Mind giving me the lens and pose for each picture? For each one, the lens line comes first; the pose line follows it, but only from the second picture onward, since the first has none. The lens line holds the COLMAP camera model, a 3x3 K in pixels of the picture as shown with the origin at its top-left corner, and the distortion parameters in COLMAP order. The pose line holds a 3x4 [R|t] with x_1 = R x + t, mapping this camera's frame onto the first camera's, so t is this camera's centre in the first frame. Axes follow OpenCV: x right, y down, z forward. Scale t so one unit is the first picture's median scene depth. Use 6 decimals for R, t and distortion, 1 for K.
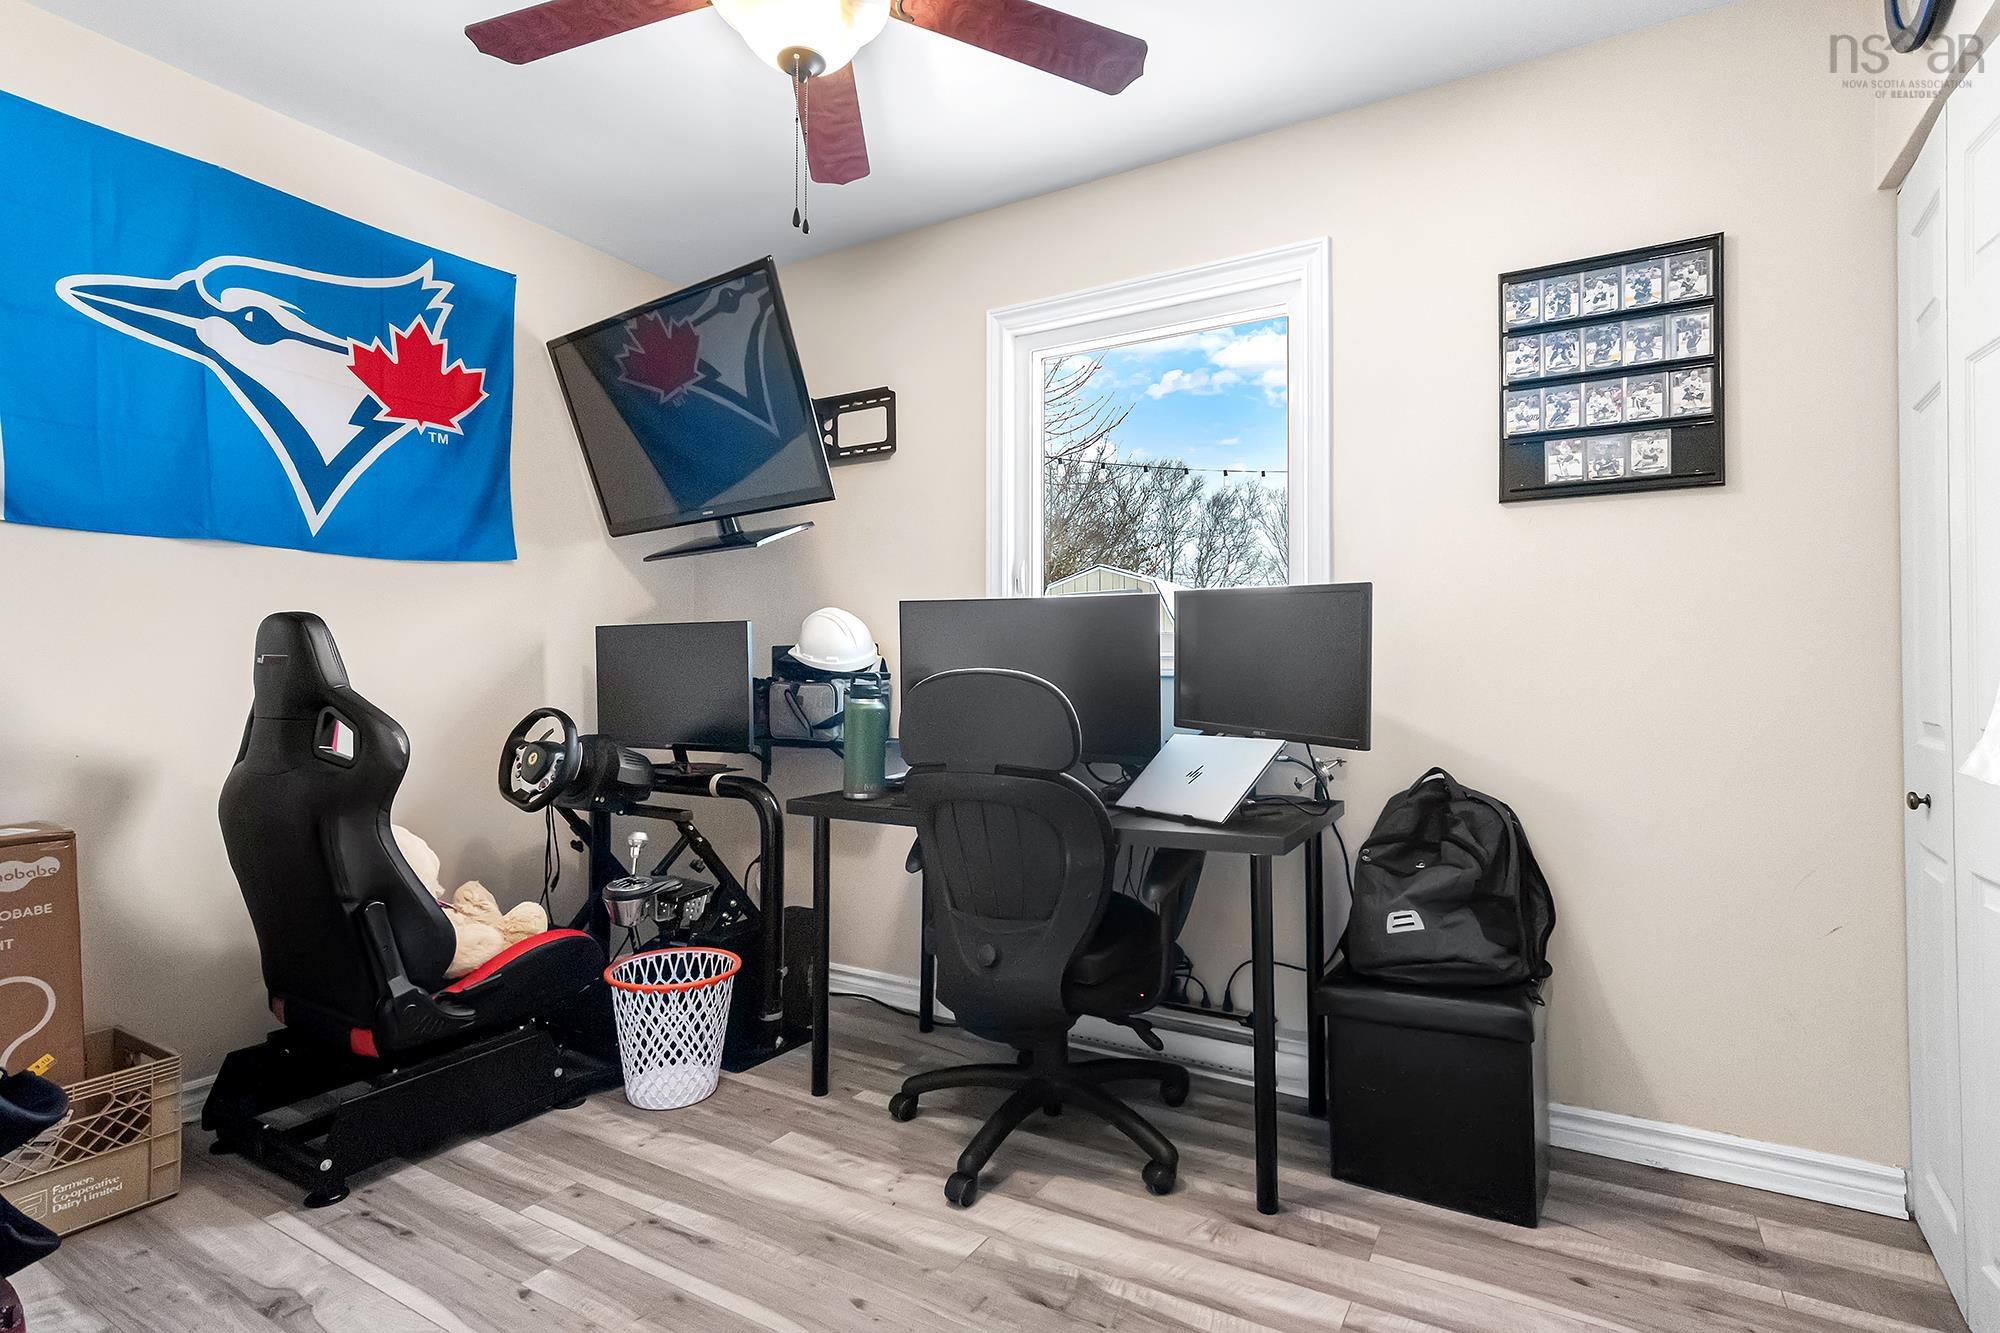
lens RADIAL K [[974.7, 0, 1009.9], [0, 974.7, 661.8], [0, 0, 1]] dist [-0.000020, 0.000023]
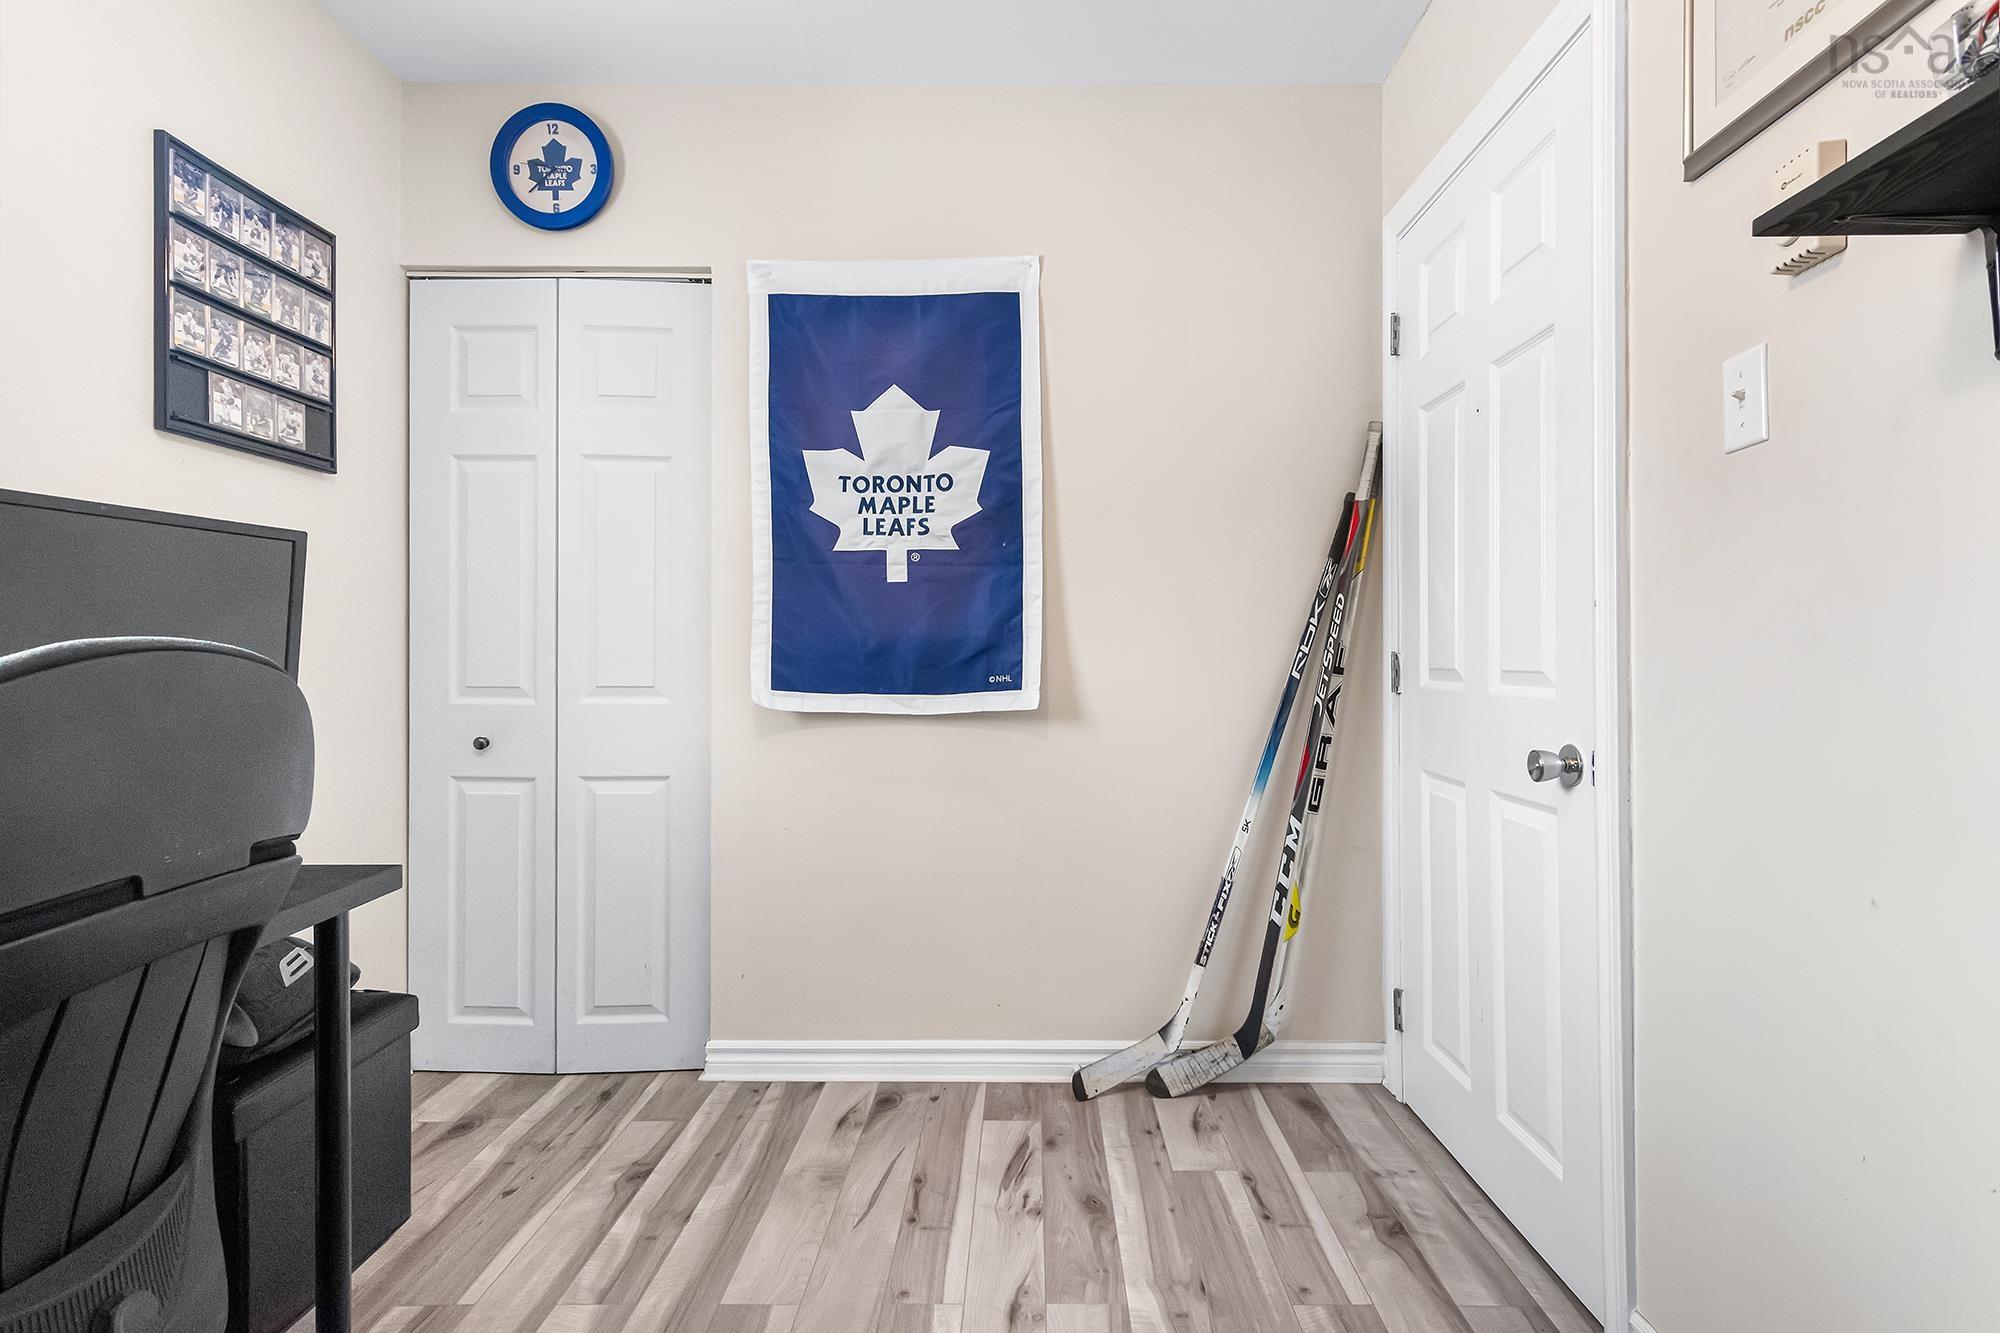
lens RADIAL K [[974.7, 0, 1009.9], [0, 974.7, 661.8], [0, 0, 1]] dist [-0.000020, 0.000023]
pose [[-0.488957, -0.004190, 0.872298, -0.533552], [-0.015837, 0.999866, -0.004074, 0.015255], [-0.872164, -0.015806, -0.488958, 0.838670]]
